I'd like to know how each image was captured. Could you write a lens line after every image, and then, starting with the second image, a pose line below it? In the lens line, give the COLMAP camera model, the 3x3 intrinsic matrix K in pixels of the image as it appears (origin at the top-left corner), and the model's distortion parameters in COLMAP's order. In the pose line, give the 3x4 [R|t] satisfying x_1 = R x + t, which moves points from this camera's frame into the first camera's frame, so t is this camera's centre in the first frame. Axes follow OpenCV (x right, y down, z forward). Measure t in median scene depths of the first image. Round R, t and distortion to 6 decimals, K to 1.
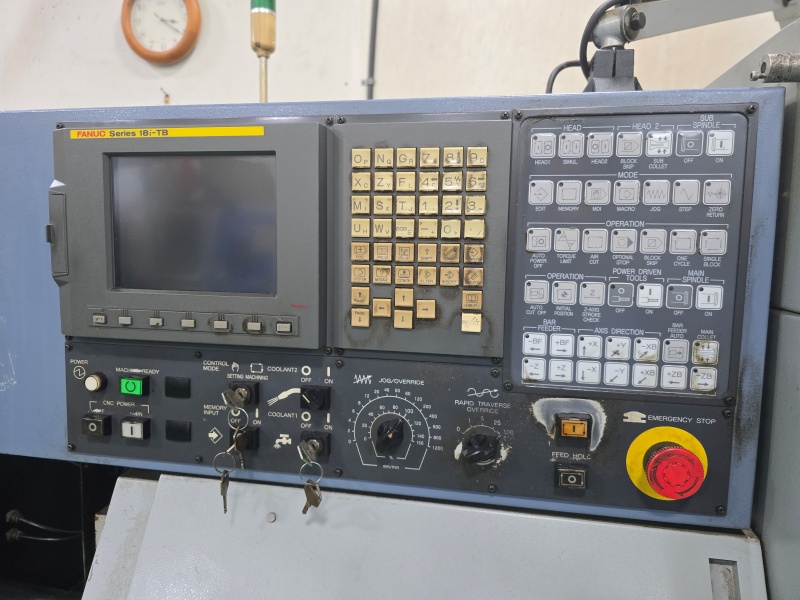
lens RADIAL K [[545.4, 0, 399.3], [0, 545.4, 293.4], [0, 0, 1]] dist [0.040416, -0.044954]
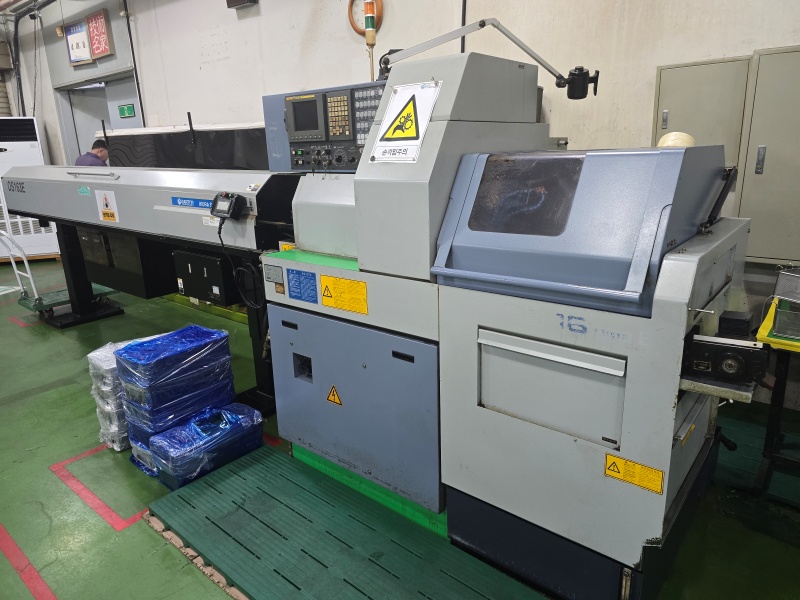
lens RADIAL K [[545.4, 0, 404.0], [0, 545.4, 300.3], [0, 0, 1]] dist [0.040416, -0.044954]
pose [[0.876249, 0.091982, -0.472999, 2.994603], [-0.007393, 0.984062, 0.177670, 0.646837], [0.481803, -0.152186, 0.862963, -3.209976]]
